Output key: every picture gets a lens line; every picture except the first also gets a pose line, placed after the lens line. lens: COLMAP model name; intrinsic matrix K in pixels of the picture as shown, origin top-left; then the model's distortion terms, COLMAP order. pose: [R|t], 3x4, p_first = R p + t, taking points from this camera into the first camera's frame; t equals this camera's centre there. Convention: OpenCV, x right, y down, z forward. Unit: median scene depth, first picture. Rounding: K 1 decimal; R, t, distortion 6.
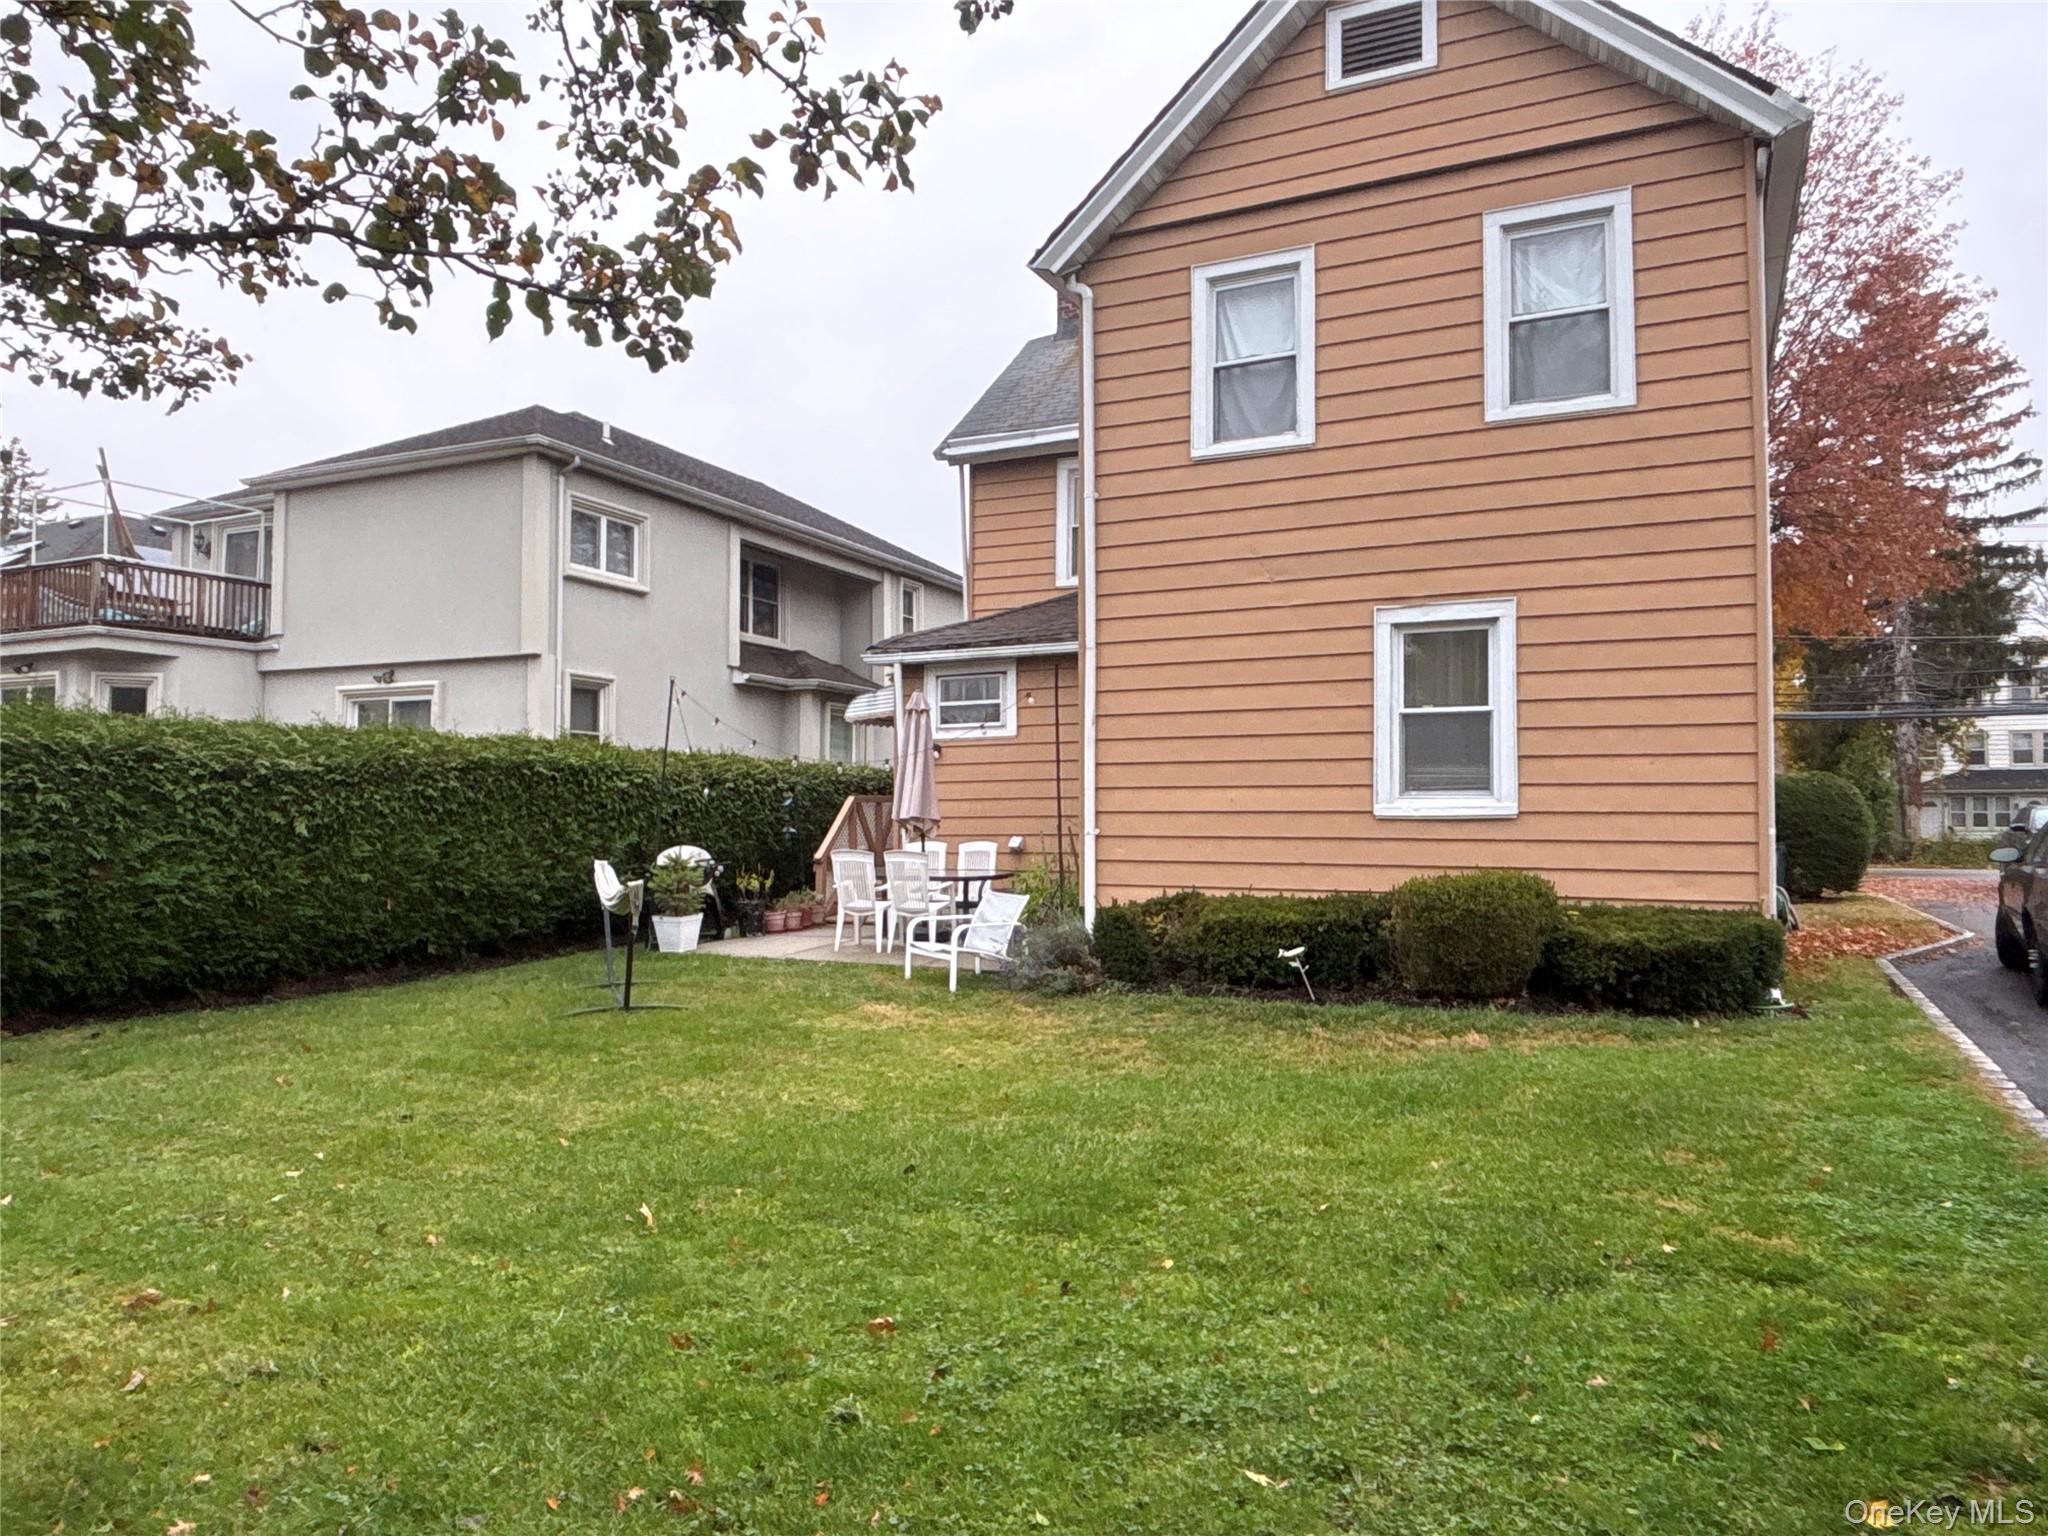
lens RADIAL K [[1369.4, 0, 1028.6], [0, 1369.4, 770.7], [0, 0, 1]] dist [-0.005279, 0.000641]
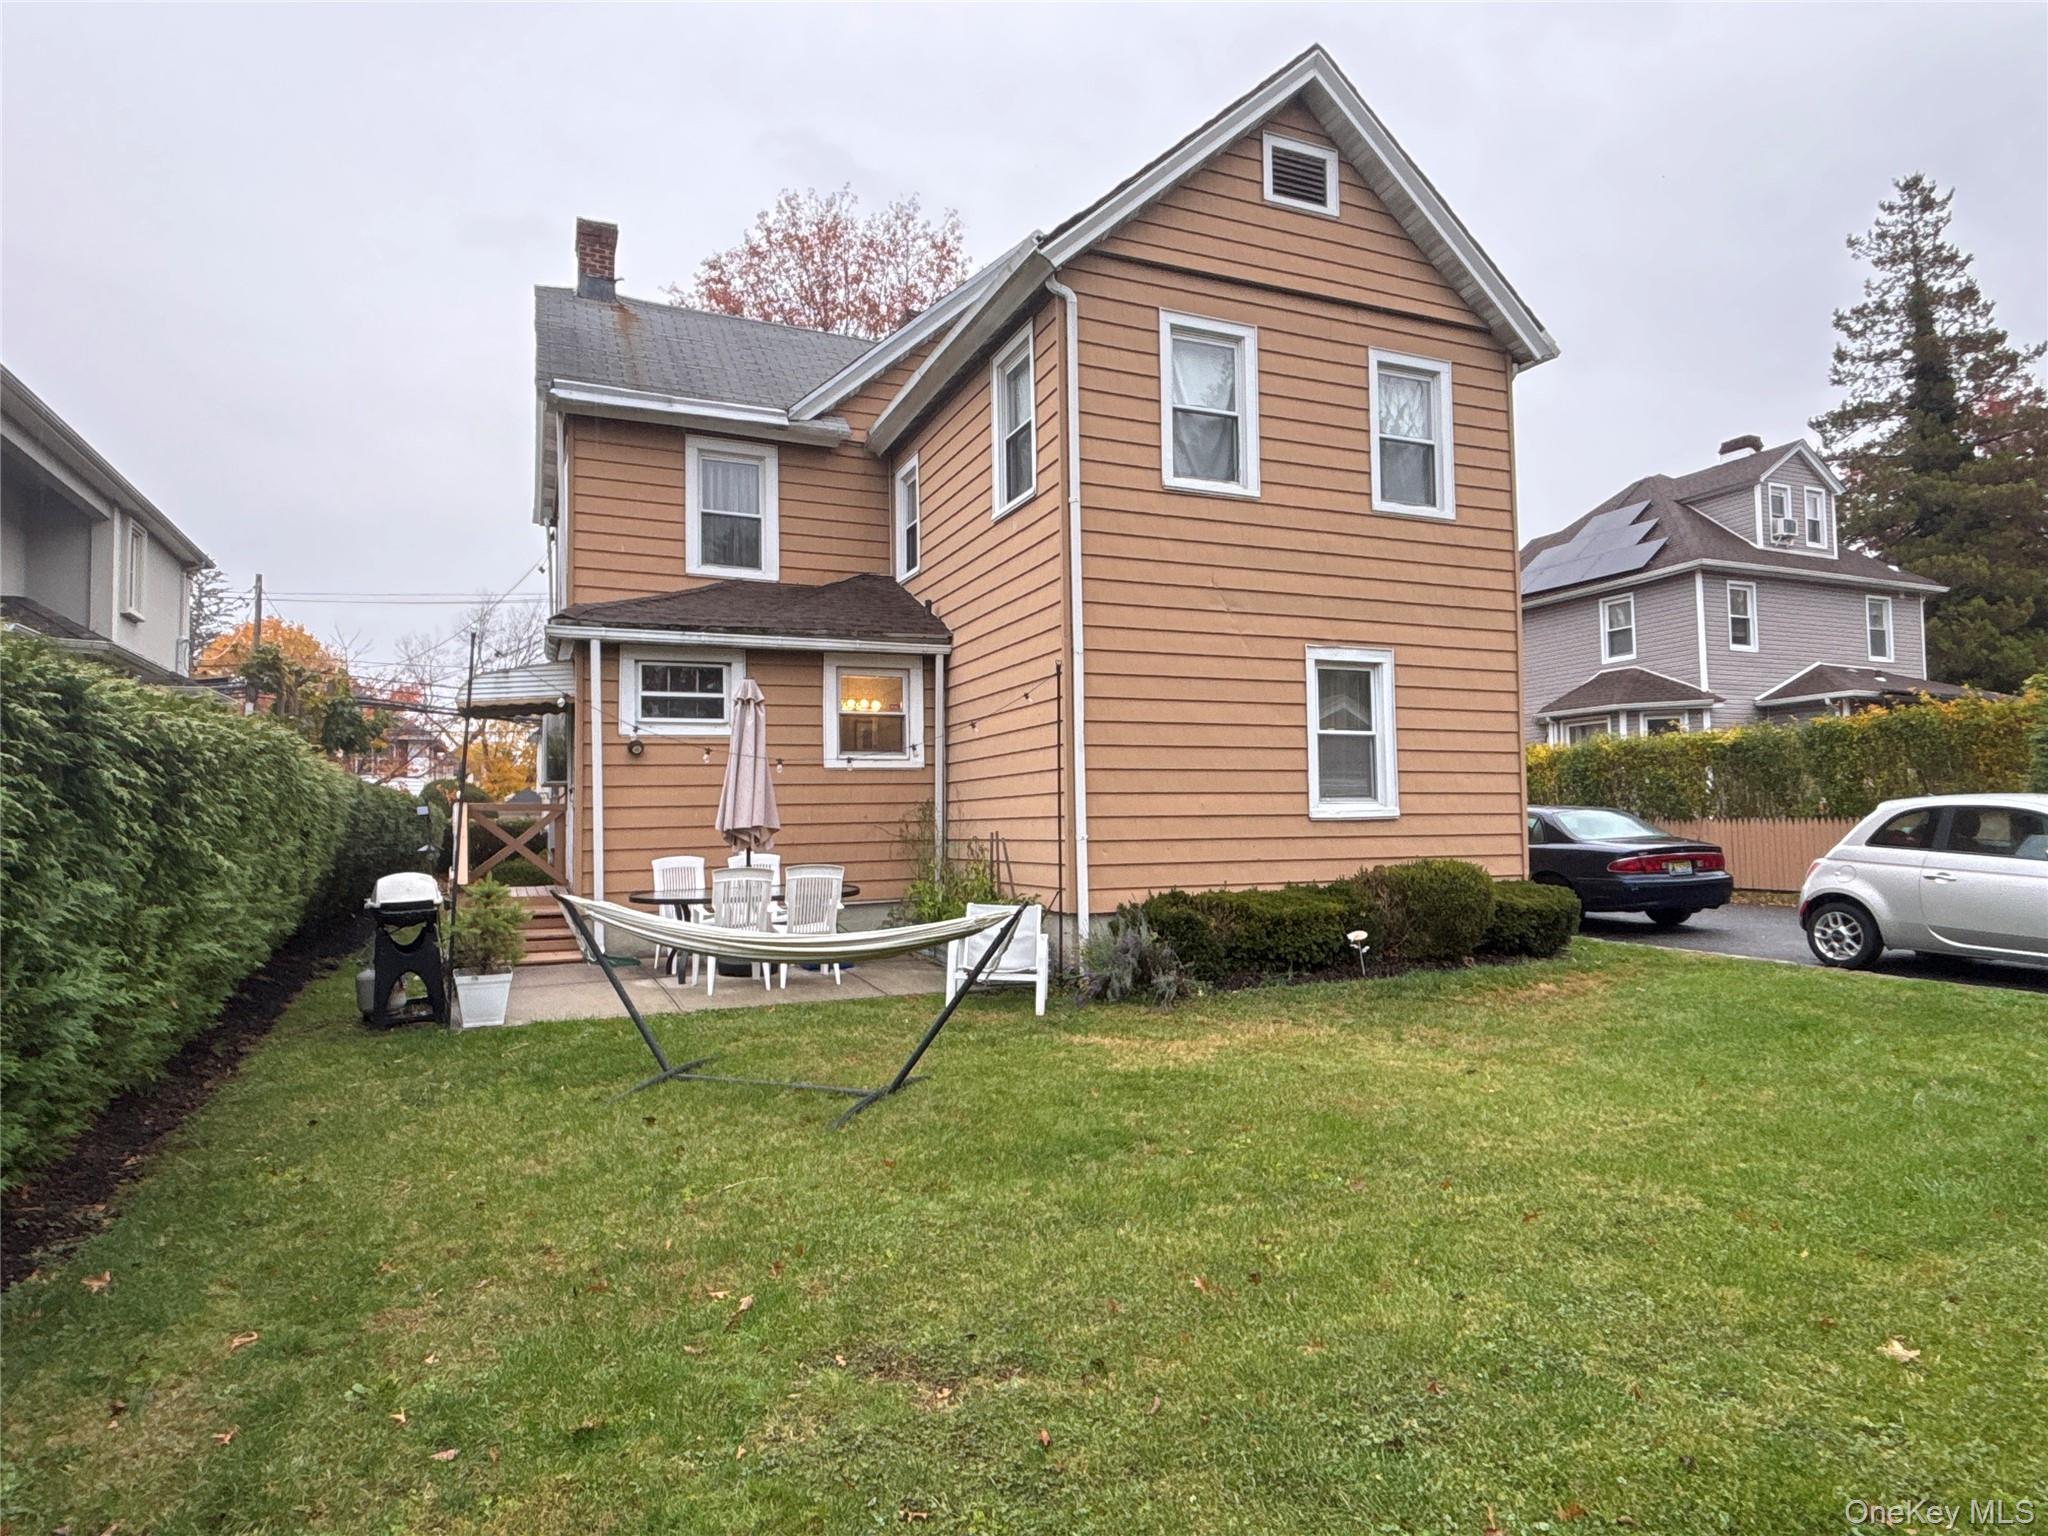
lens RADIAL K [[1159.3, 0, 1023.3], [0, 1159.3, 769.0], [0, 0, 1]] dist [-0.000968, -0.000690]
pose [[0.658782, 0.023723, 0.751960, -0.676939], [-0.015325, 0.999718, -0.018114, 0.012175], [-0.752178, 0.000409, 0.658960, 0.519703]]
